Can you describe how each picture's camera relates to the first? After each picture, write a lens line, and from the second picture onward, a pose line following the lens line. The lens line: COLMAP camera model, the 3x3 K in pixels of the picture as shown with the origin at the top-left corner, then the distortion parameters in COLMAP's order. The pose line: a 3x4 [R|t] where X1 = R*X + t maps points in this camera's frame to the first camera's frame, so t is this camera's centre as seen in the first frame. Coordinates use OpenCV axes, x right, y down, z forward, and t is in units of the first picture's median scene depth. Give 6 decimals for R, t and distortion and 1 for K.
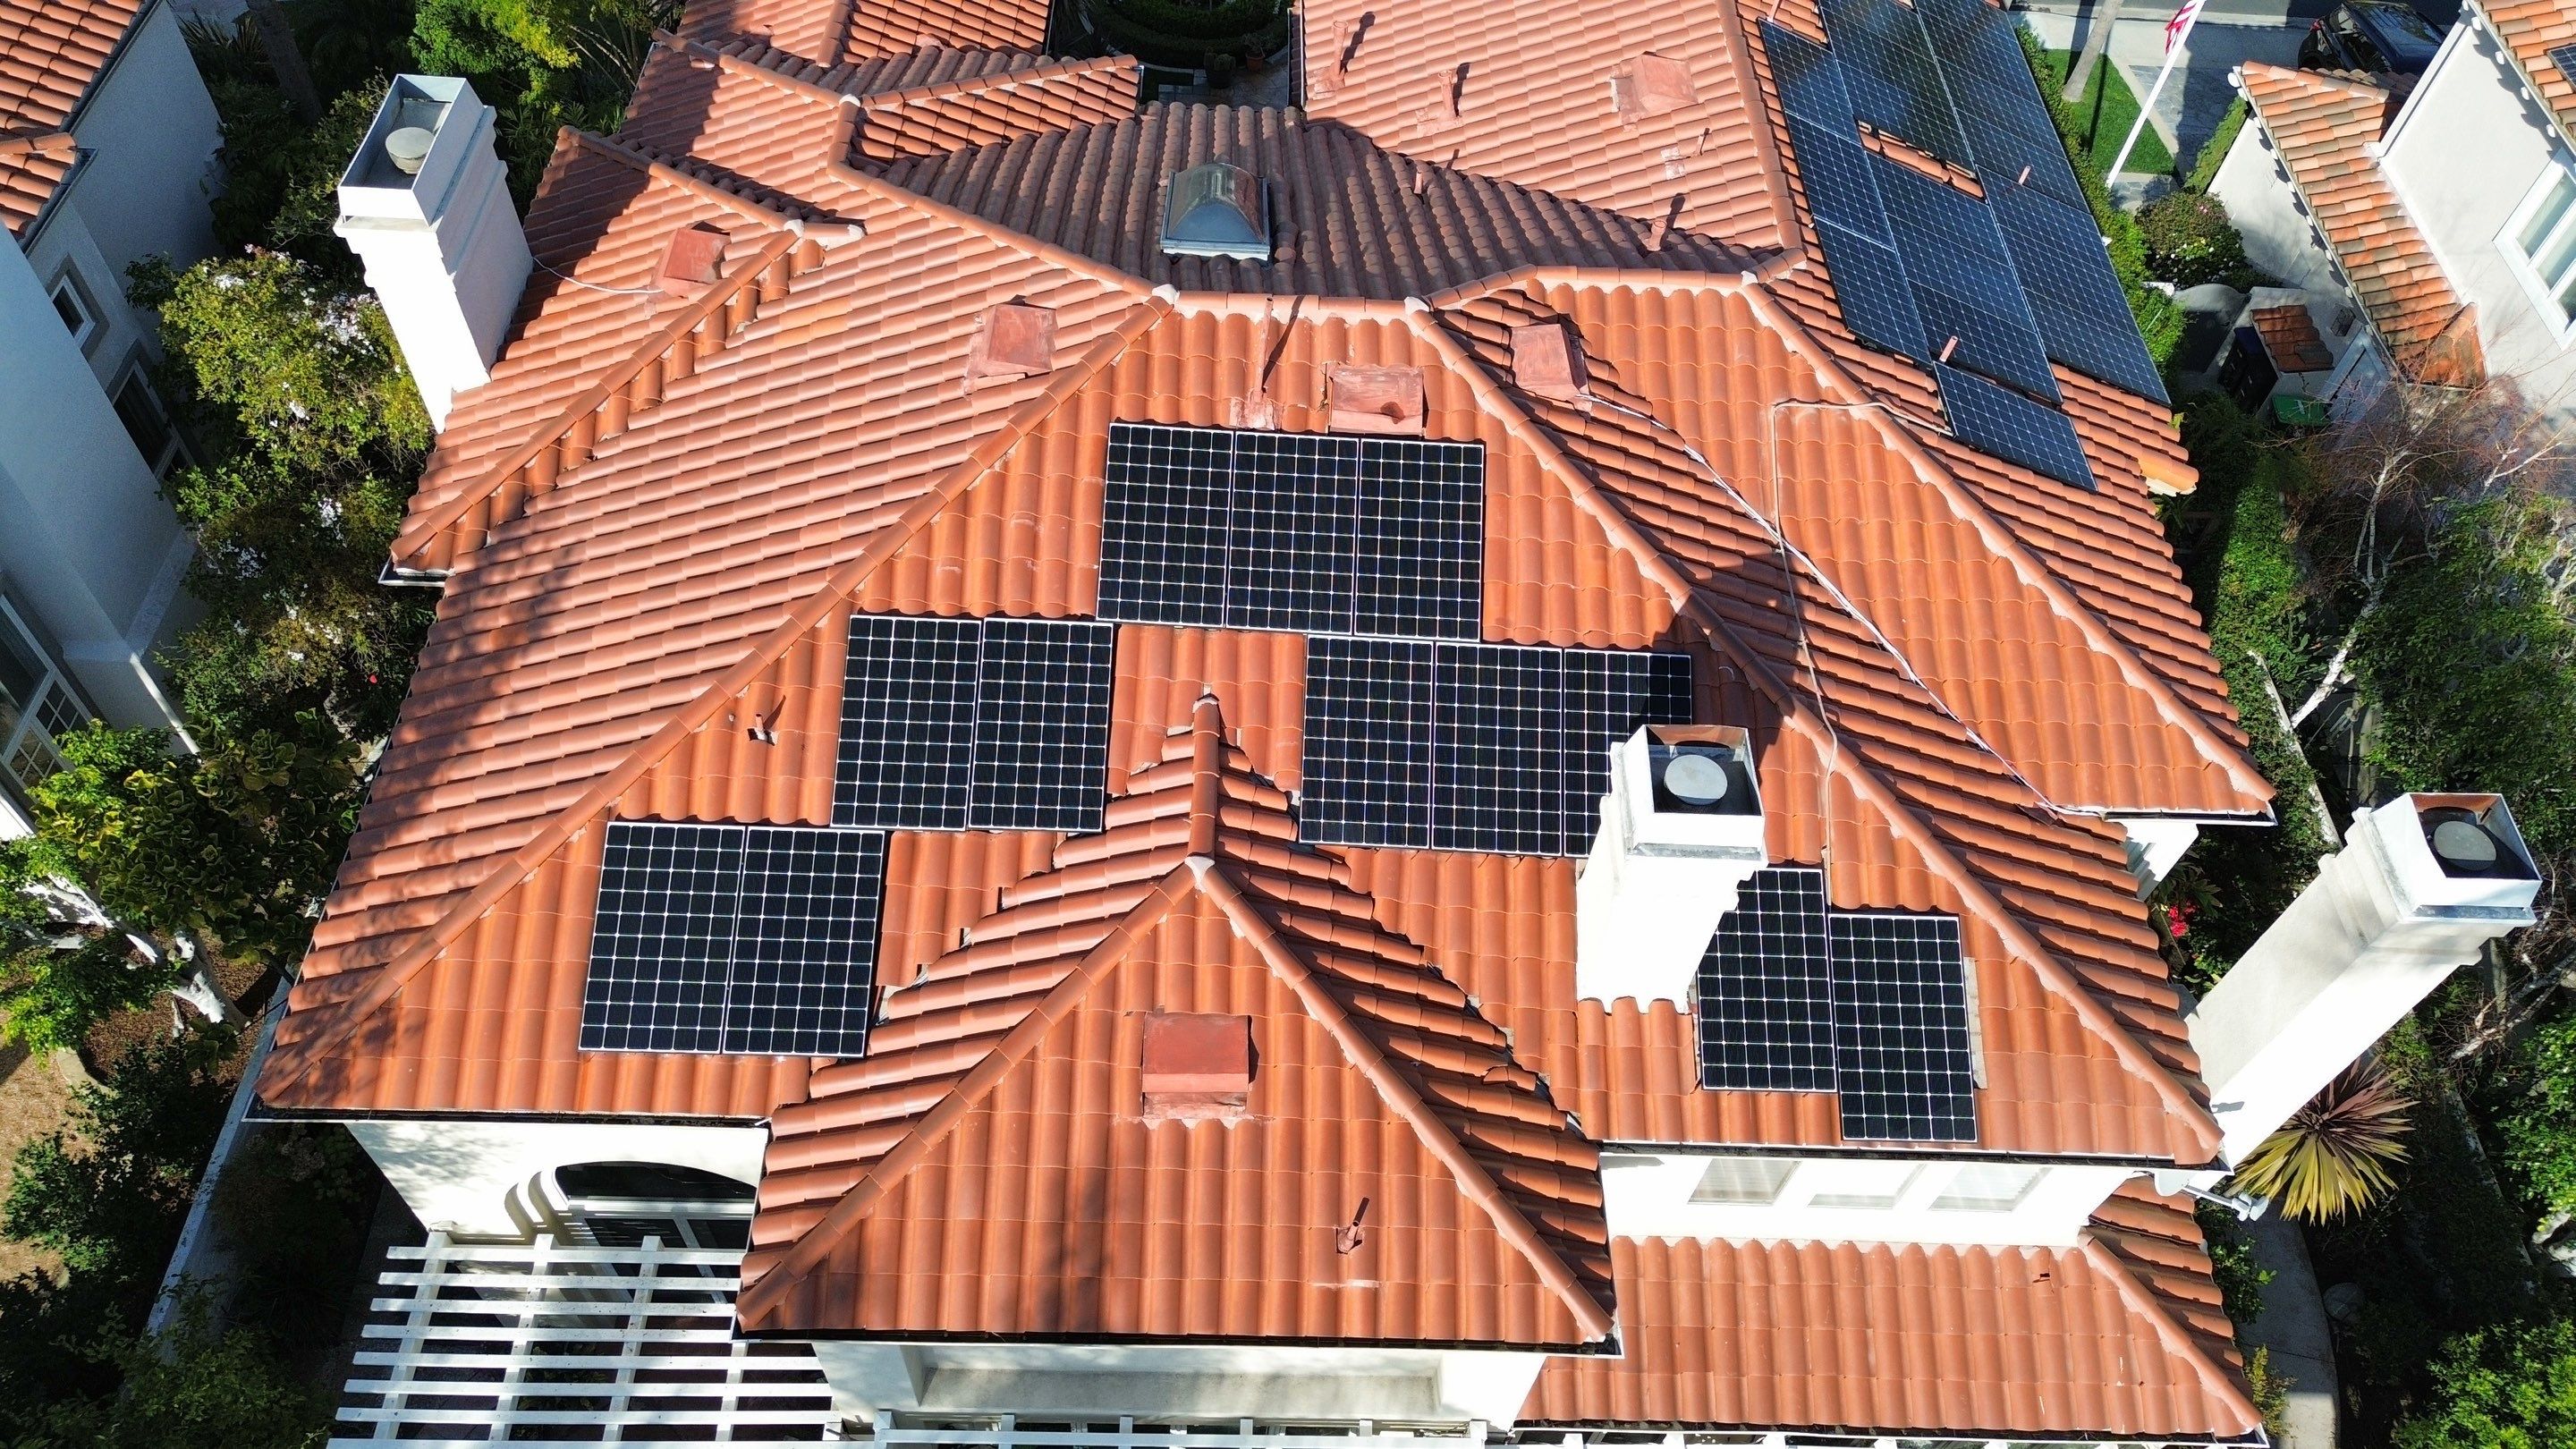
lens RADIAL K [[1812.2, 0, 1305.3], [0, 1812.2, 720.7], [0, 0, 1]] dist [0.070144, -0.068424]
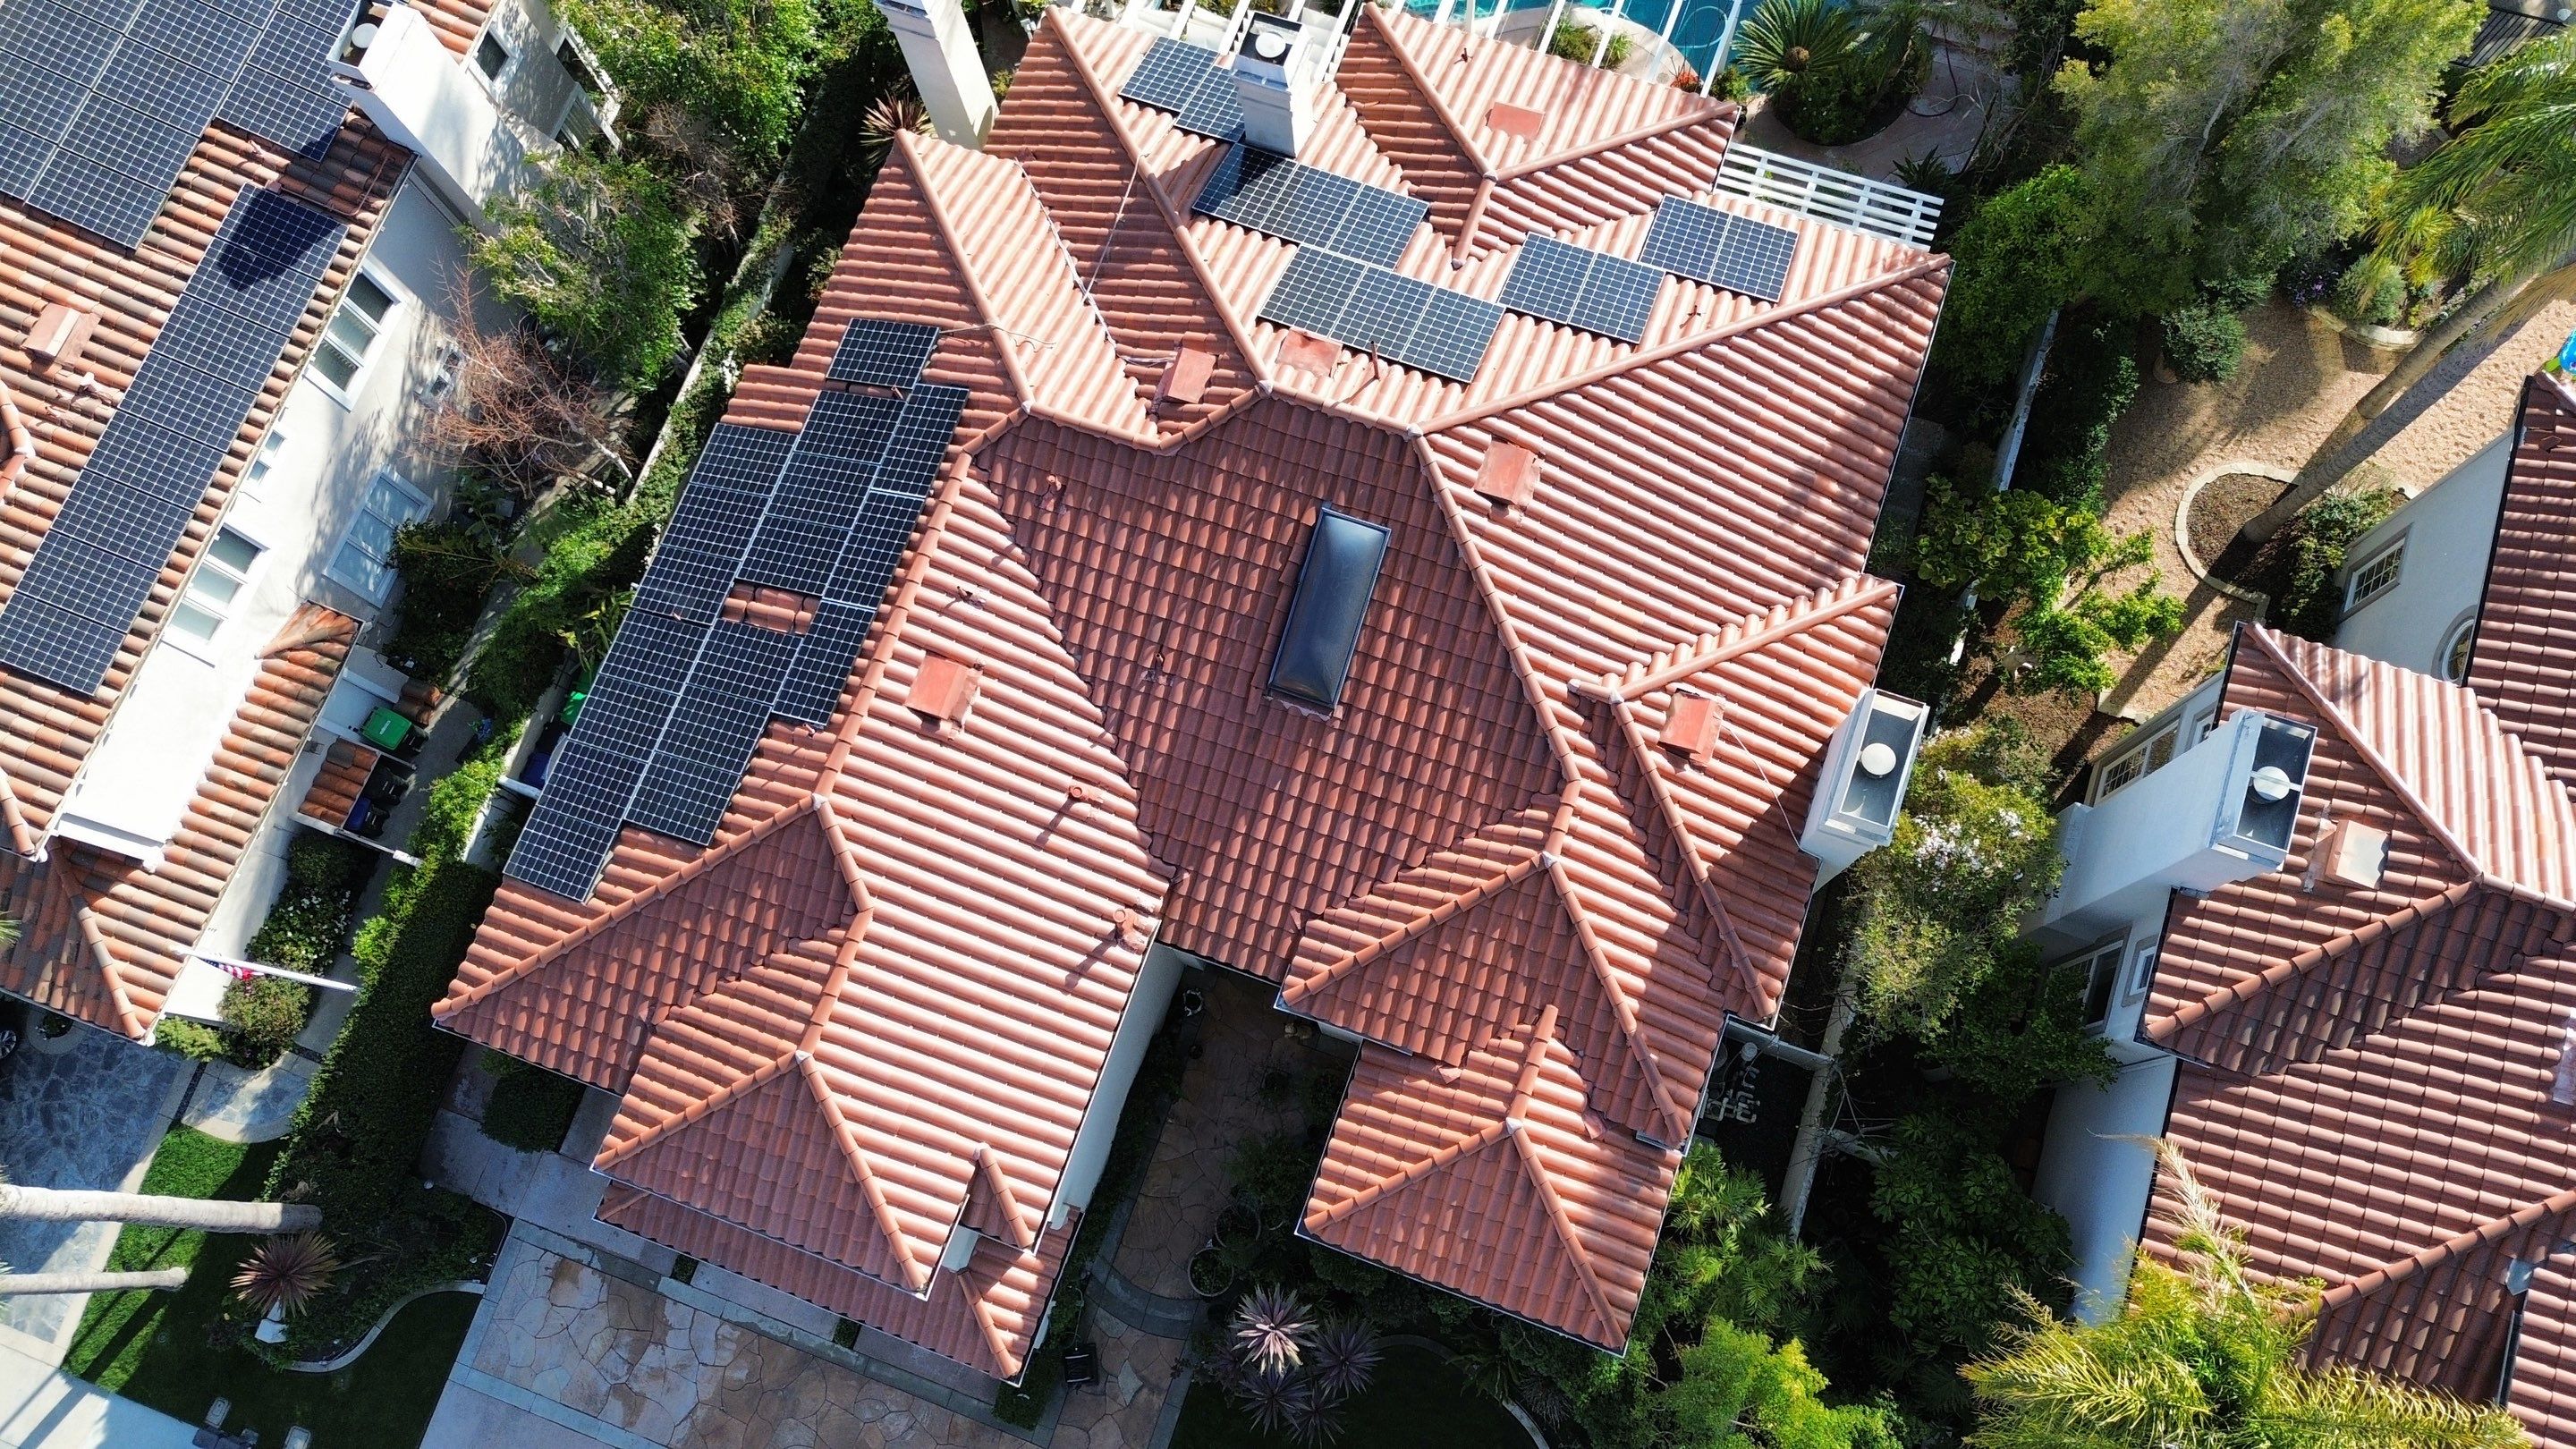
lens RADIAL K [[1812.2, 0, 1282.1], [0, 1812.2, 716.3], [0, 0, 1]] dist [0.070144, -0.068424]
pose [[-0.938227, -0.334214, 0.089614, -0.168728], [0.276570, -0.568694, 0.774658, -1.419800], [-0.207939, 0.751590, 0.625998, 0.195733]]
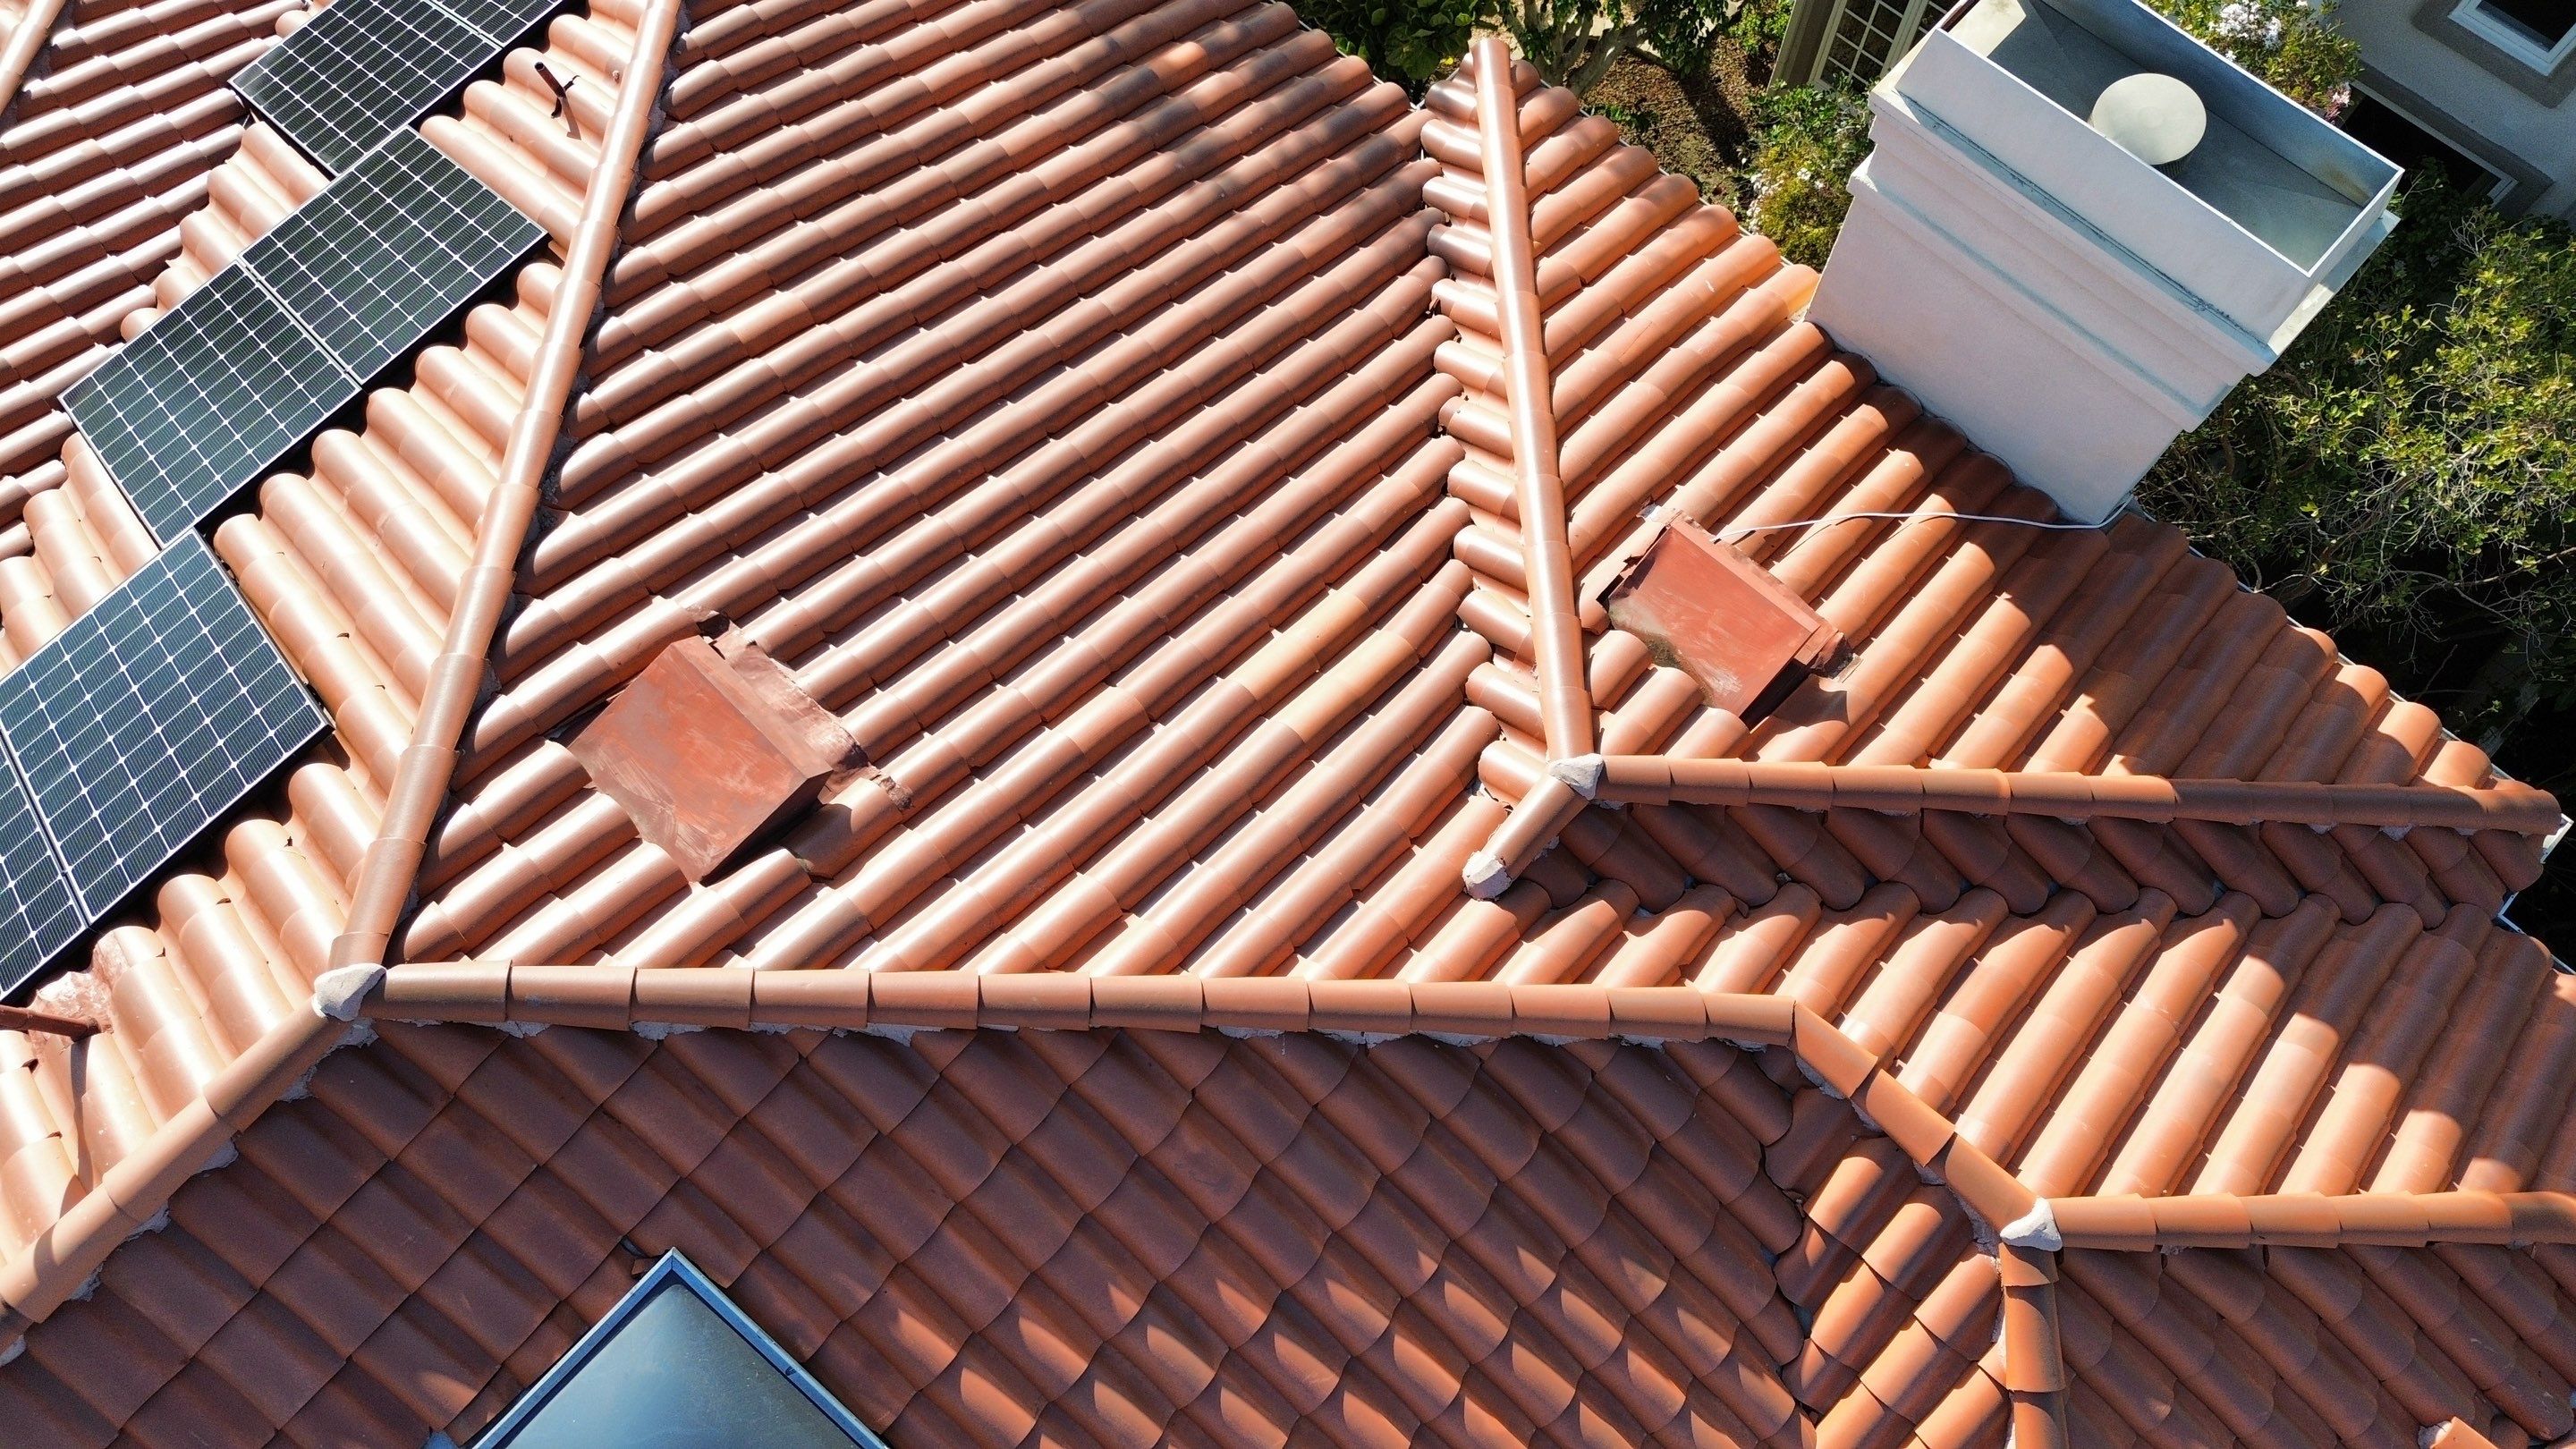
lens RADIAL K [[1812.2, 0, 1291.4], [0, 1812.2, 718.8], [0, 0, 1]] dist [0.070144, -0.068424]
pose [[-0.693084, 0.672584, -0.259356, -0.133363], [-0.568013, -0.288030, 0.770973, -0.547935], [0.443842, 0.681667, 0.581665, 0.719716]]
